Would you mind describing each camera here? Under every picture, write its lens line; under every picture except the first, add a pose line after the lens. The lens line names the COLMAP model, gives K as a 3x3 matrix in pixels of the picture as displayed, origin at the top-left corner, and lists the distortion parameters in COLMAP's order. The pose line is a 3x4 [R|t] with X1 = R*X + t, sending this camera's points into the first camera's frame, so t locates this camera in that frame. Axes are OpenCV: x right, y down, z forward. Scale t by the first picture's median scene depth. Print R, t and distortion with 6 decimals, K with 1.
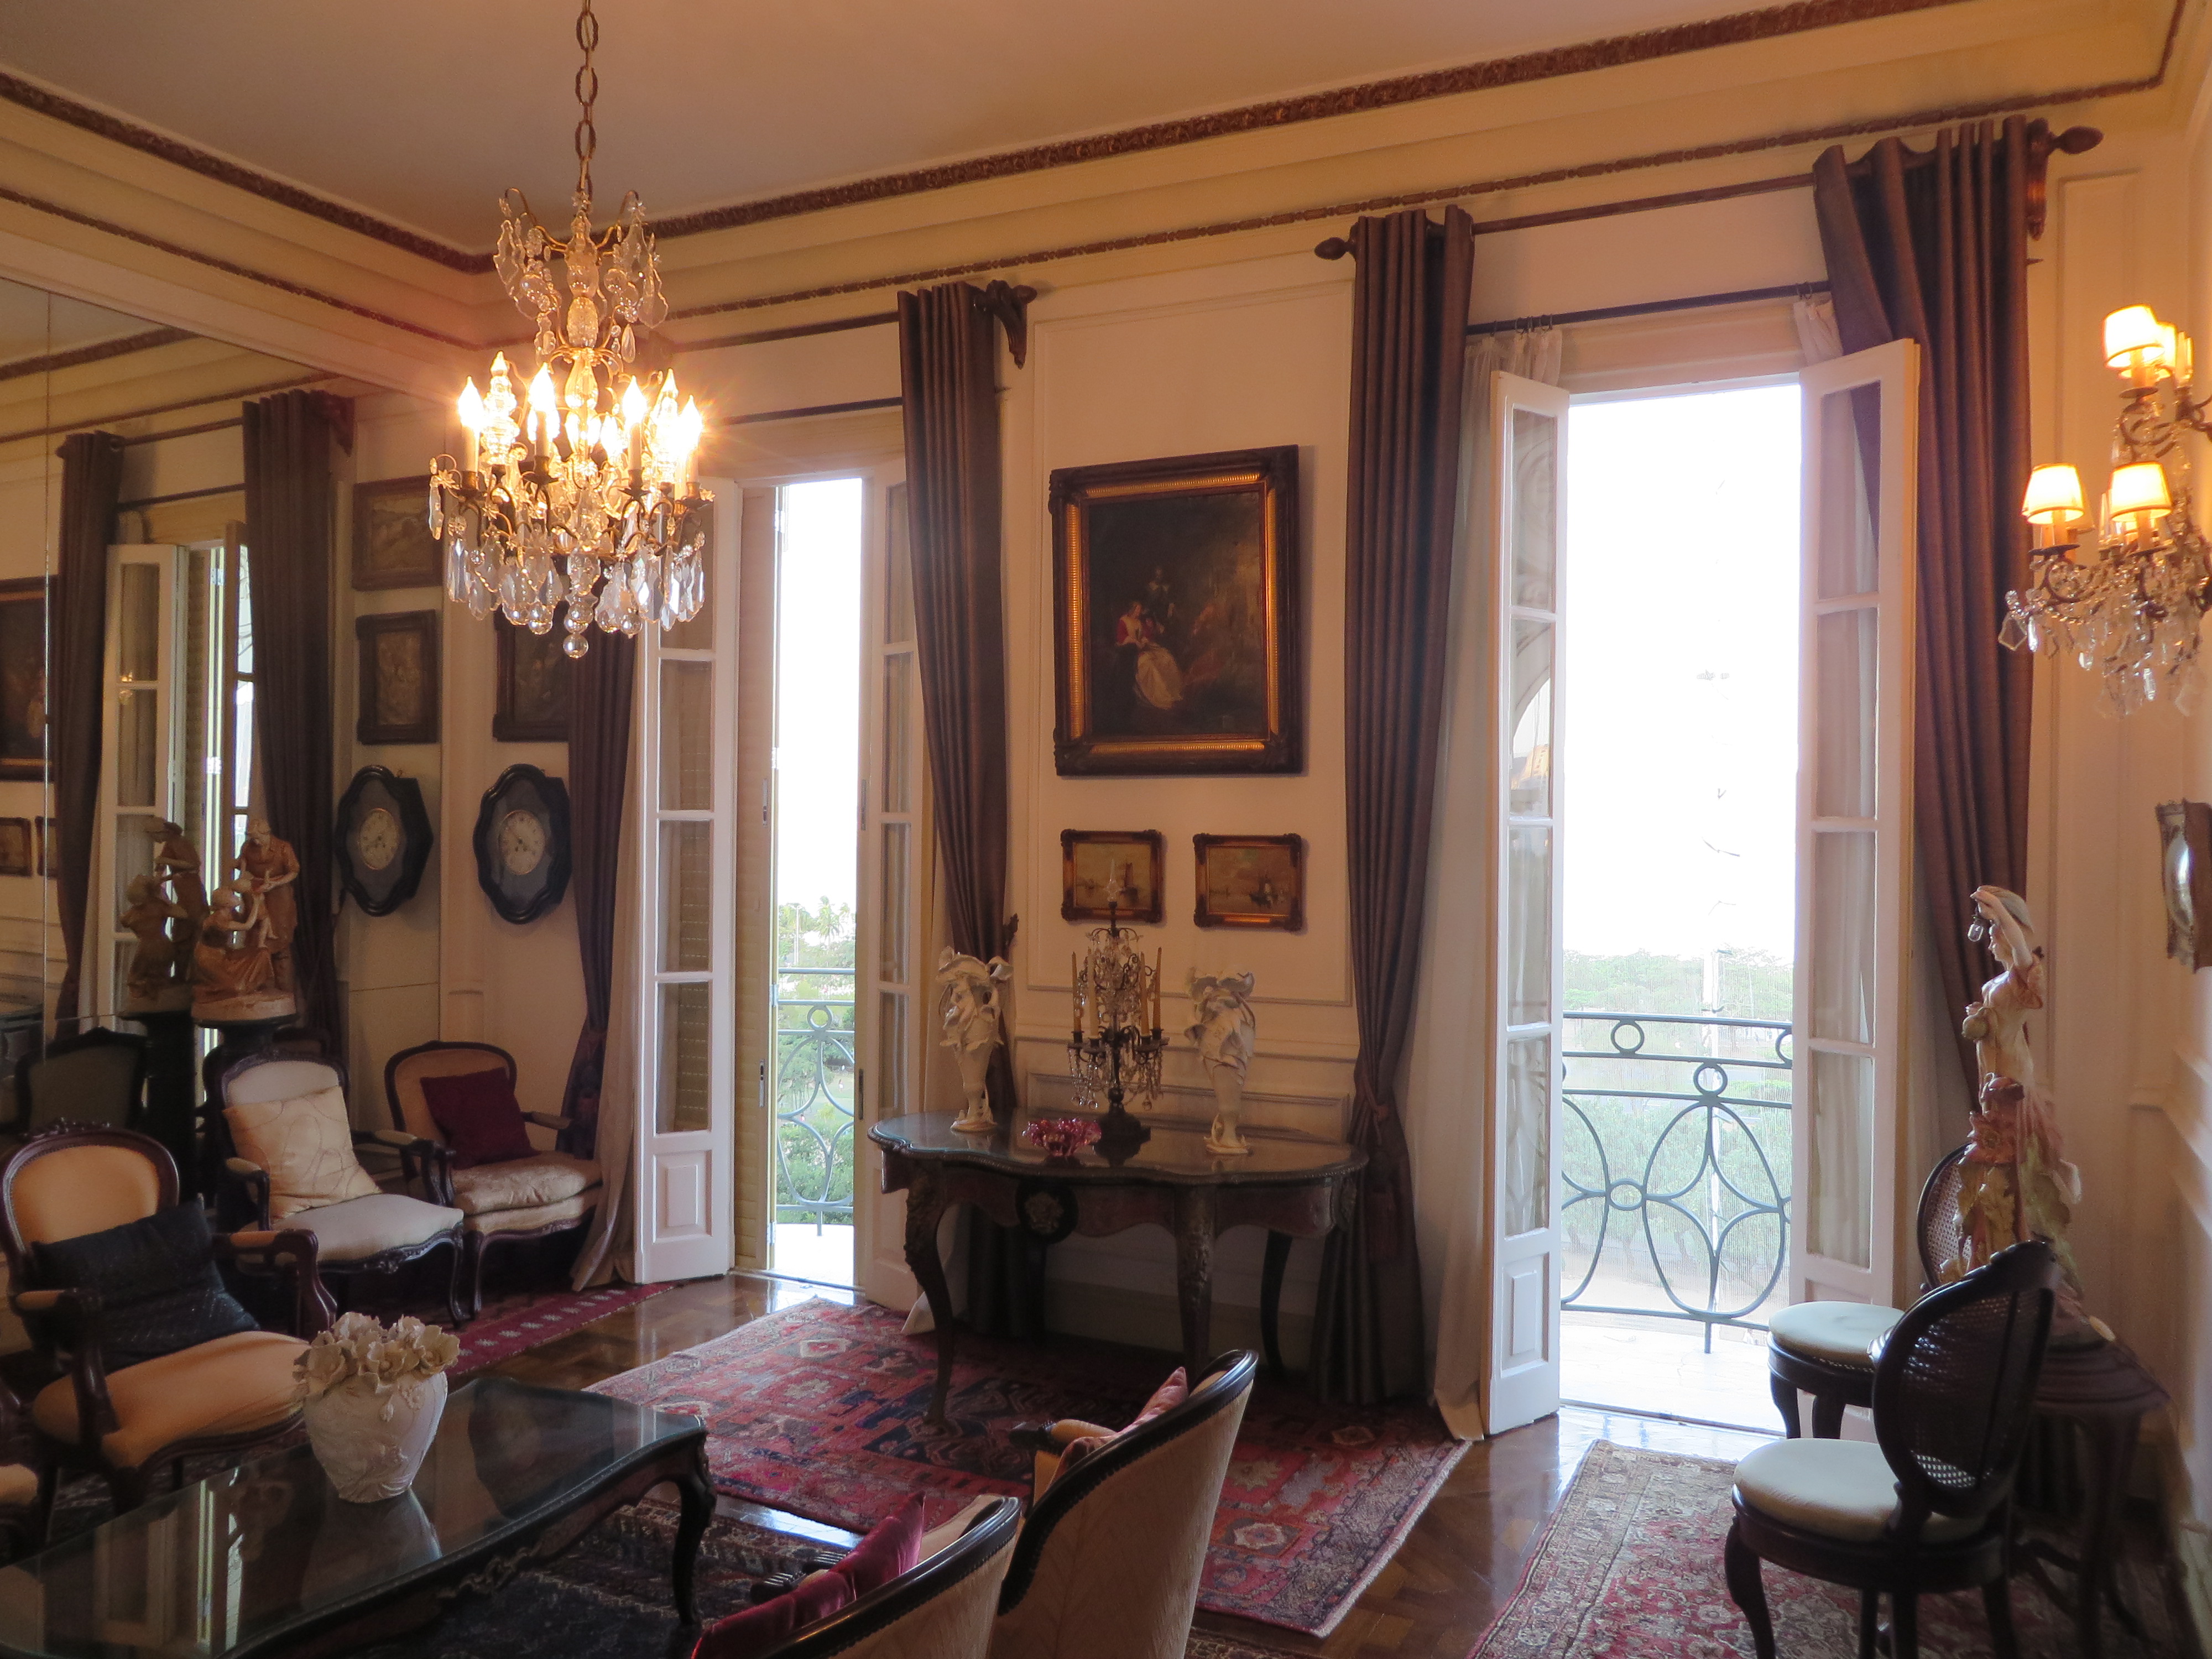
lens RADIAL K [[1641.2, 0, 1123.3], [0, 1641.2, 839.7], [0, 0, 1]] dist [-0.022061, 0.012341]
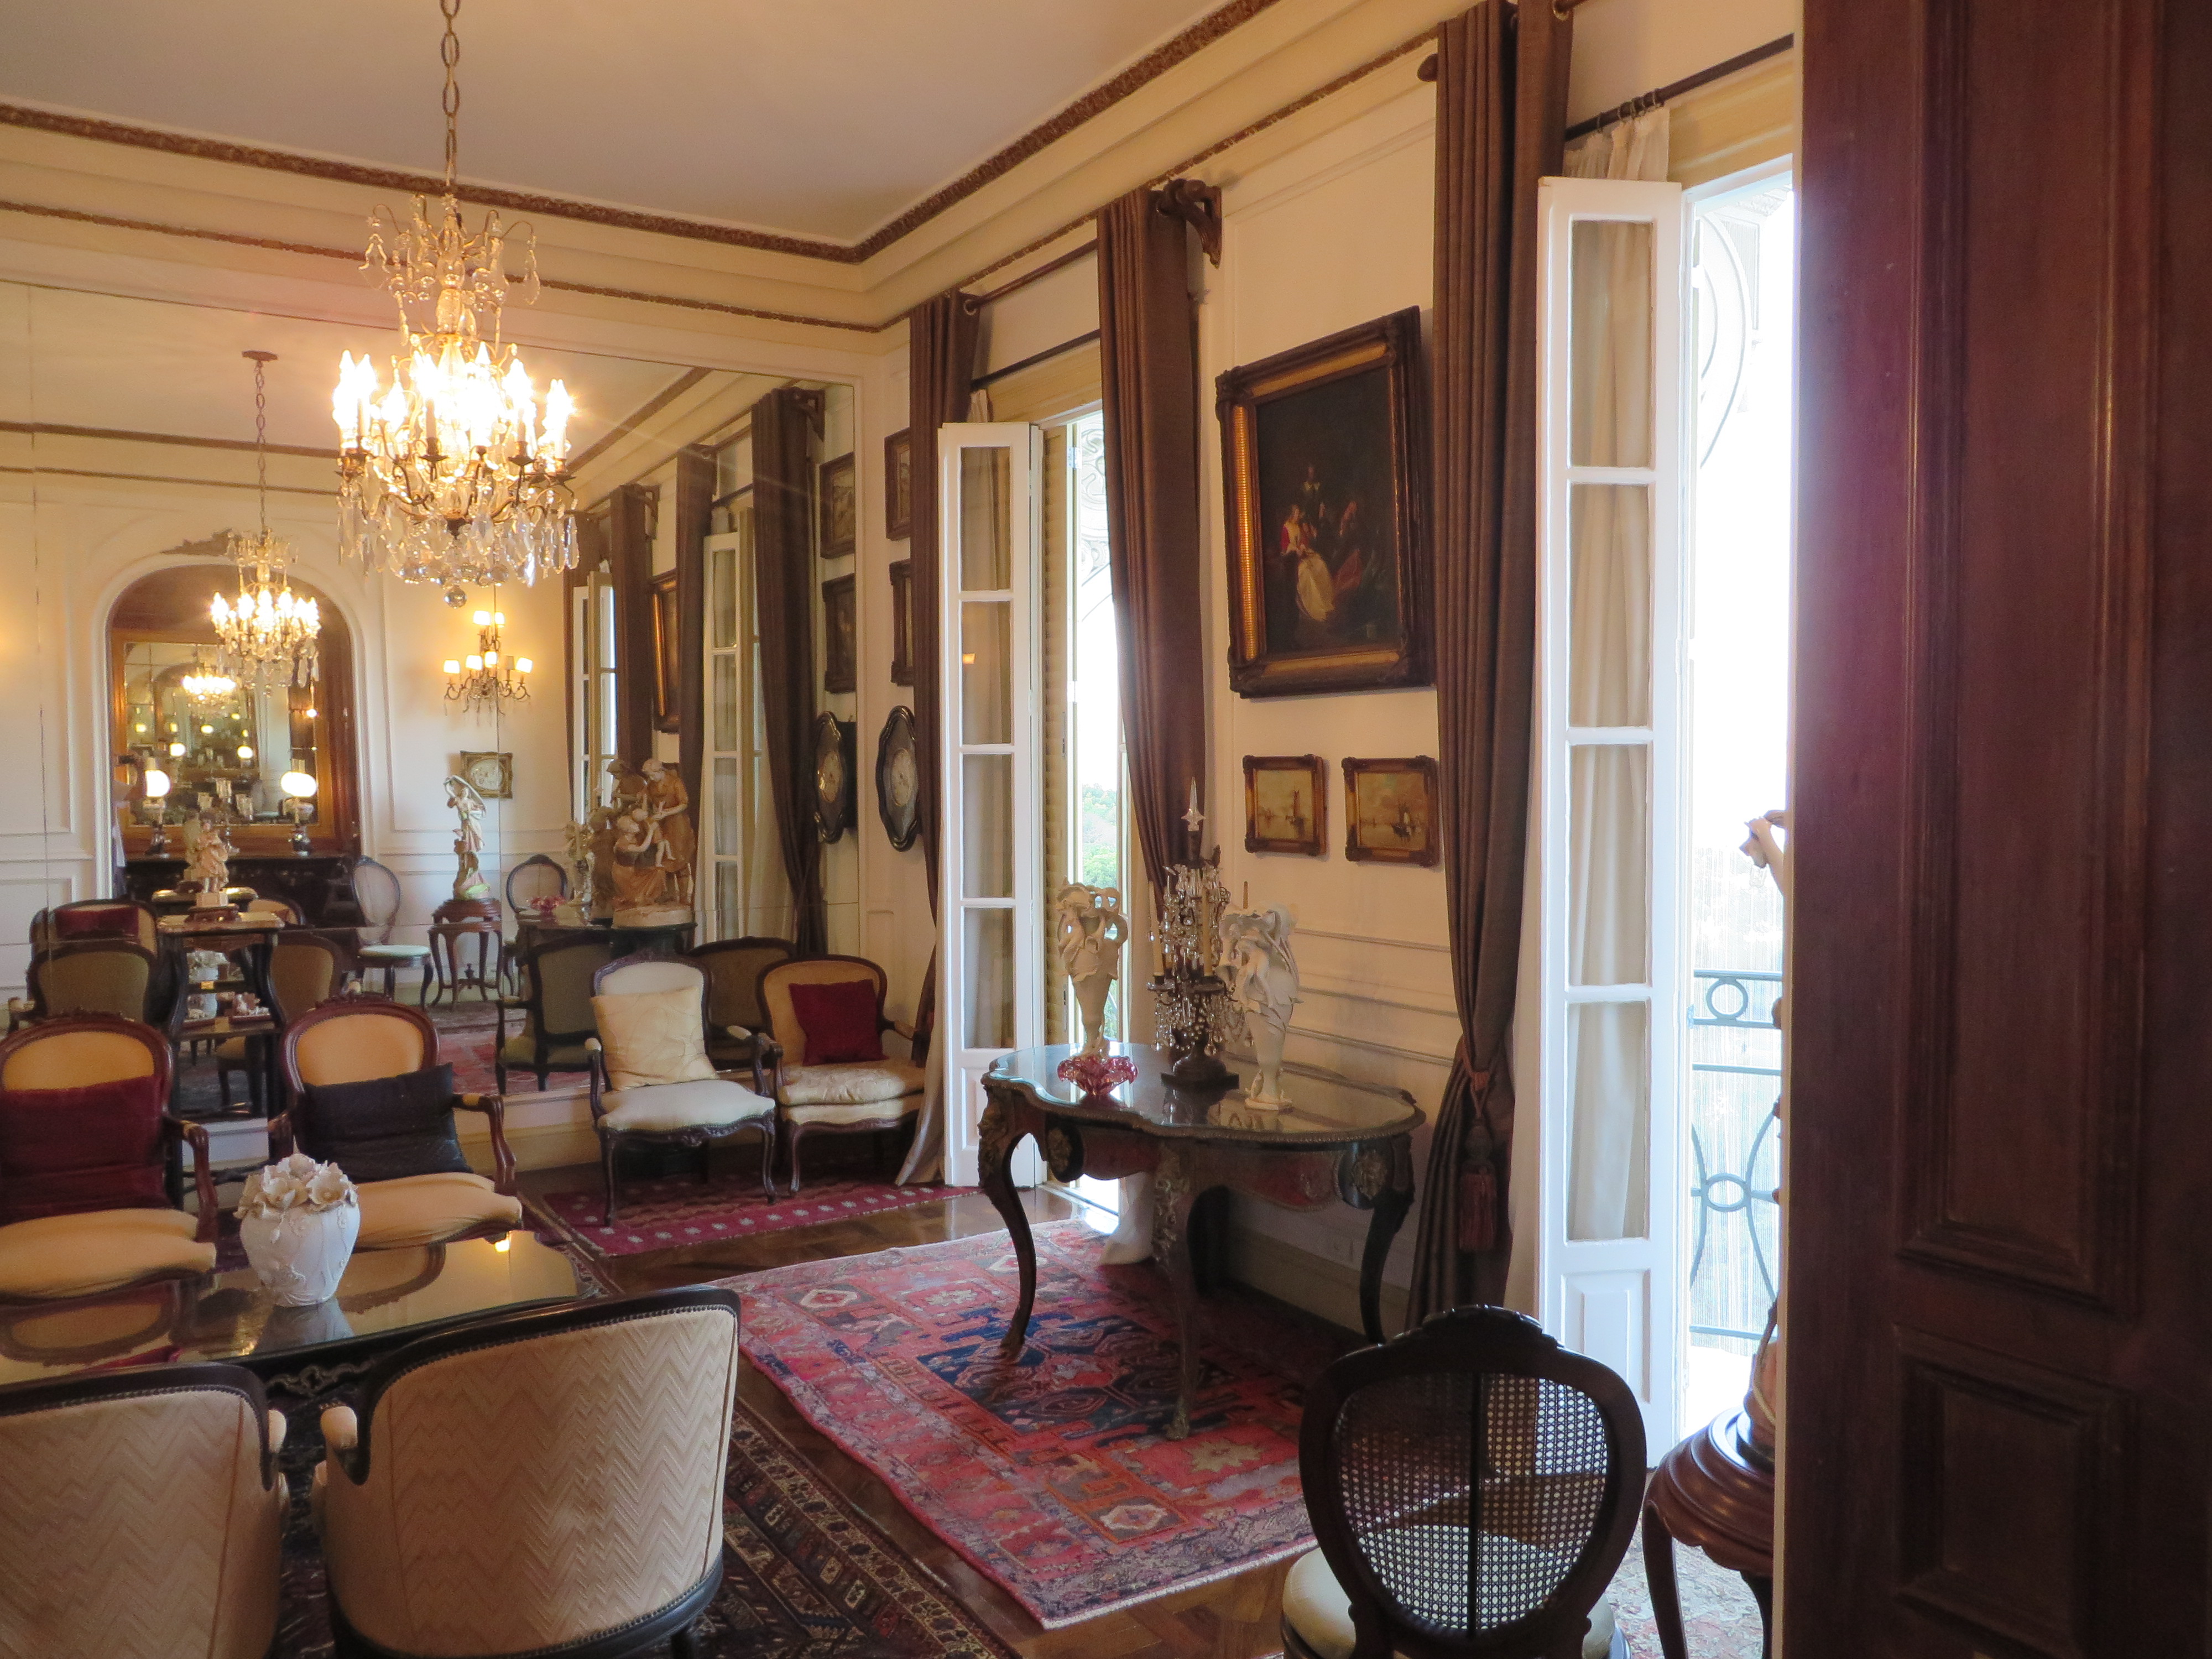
lens RADIAL K [[1641.2, 0, 1102.2], [0, 1641.2, 834.2], [0, 0, 1]] dist [-0.022061, 0.012341]
pose [[0.852017, 0.007803, -0.523456, 0.397611], [0.009439, 0.999497, 0.030262, 0.009755], [0.523429, -0.030724, 0.851515, 0.159227]]
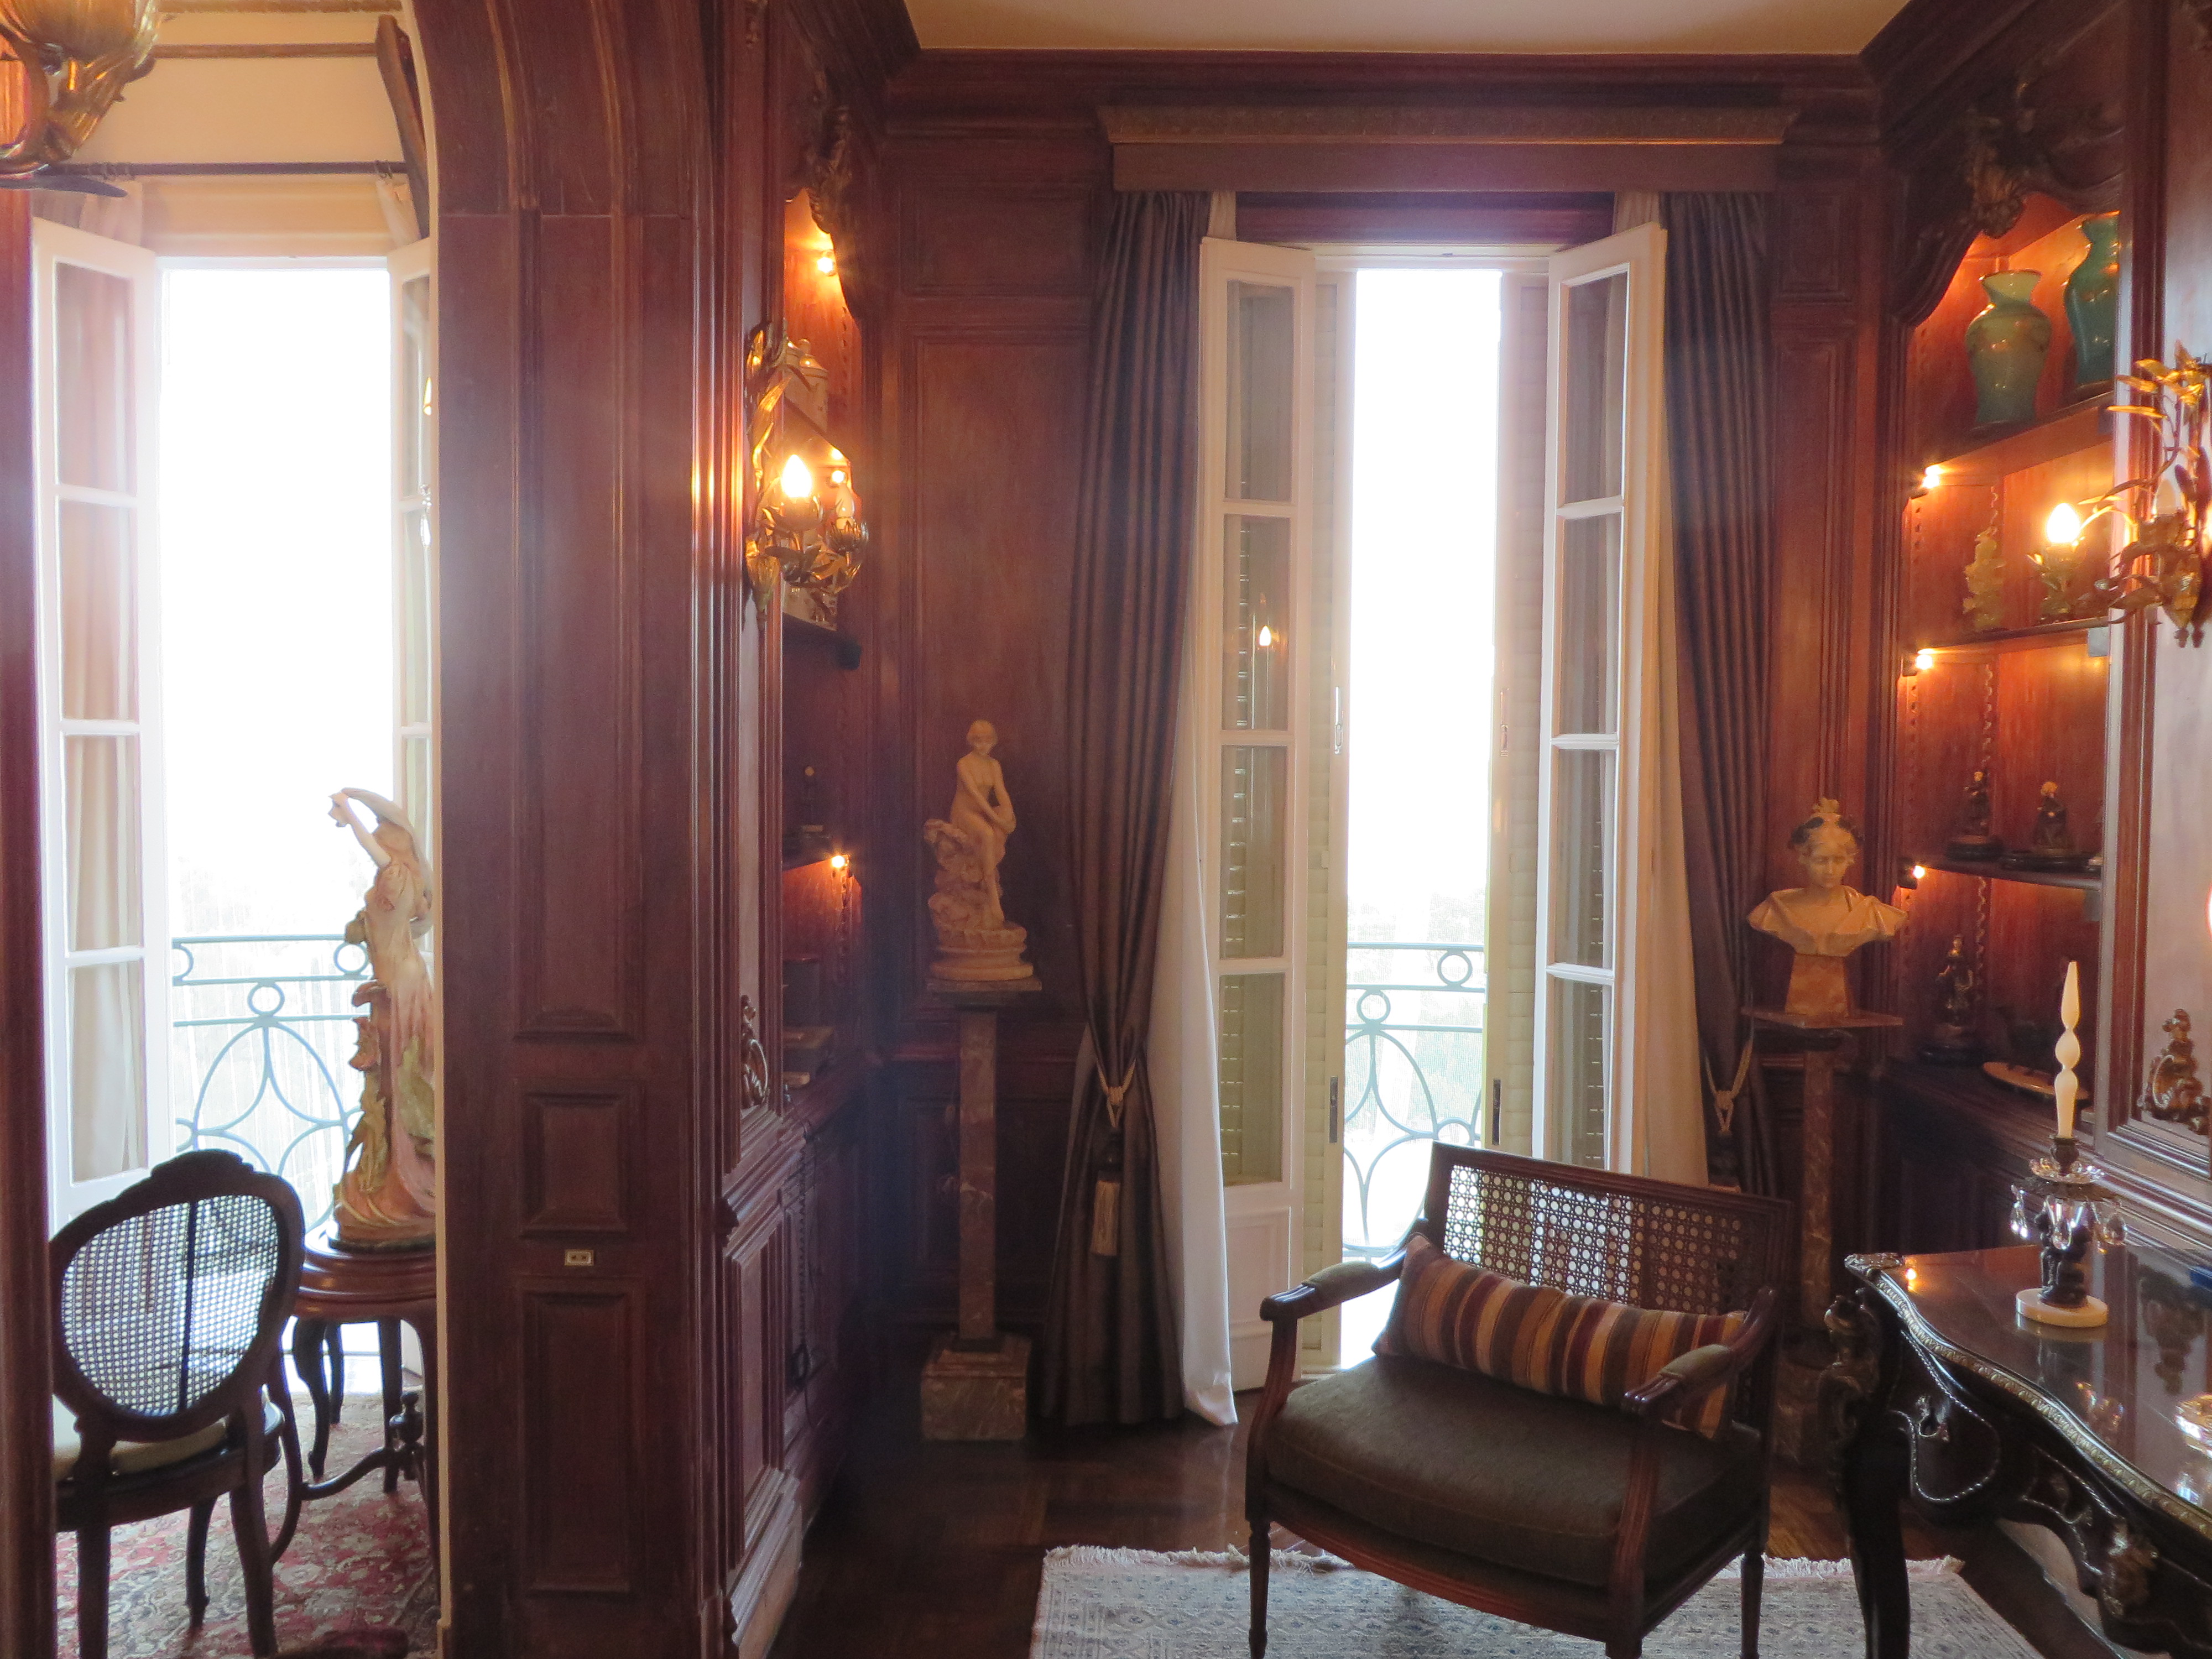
lens RADIAL K [[1641.2, 0, 1101.1], [0, 1641.2, 839.2], [0, 0, 1]] dist [-0.022061, 0.012341]
pose [[0.907789, -0.018430, 0.419023, 0.323753], [0.001113, 0.999136, 0.041534, 0.012442], [-0.419426, -0.037238, 0.907025, -0.044770]]
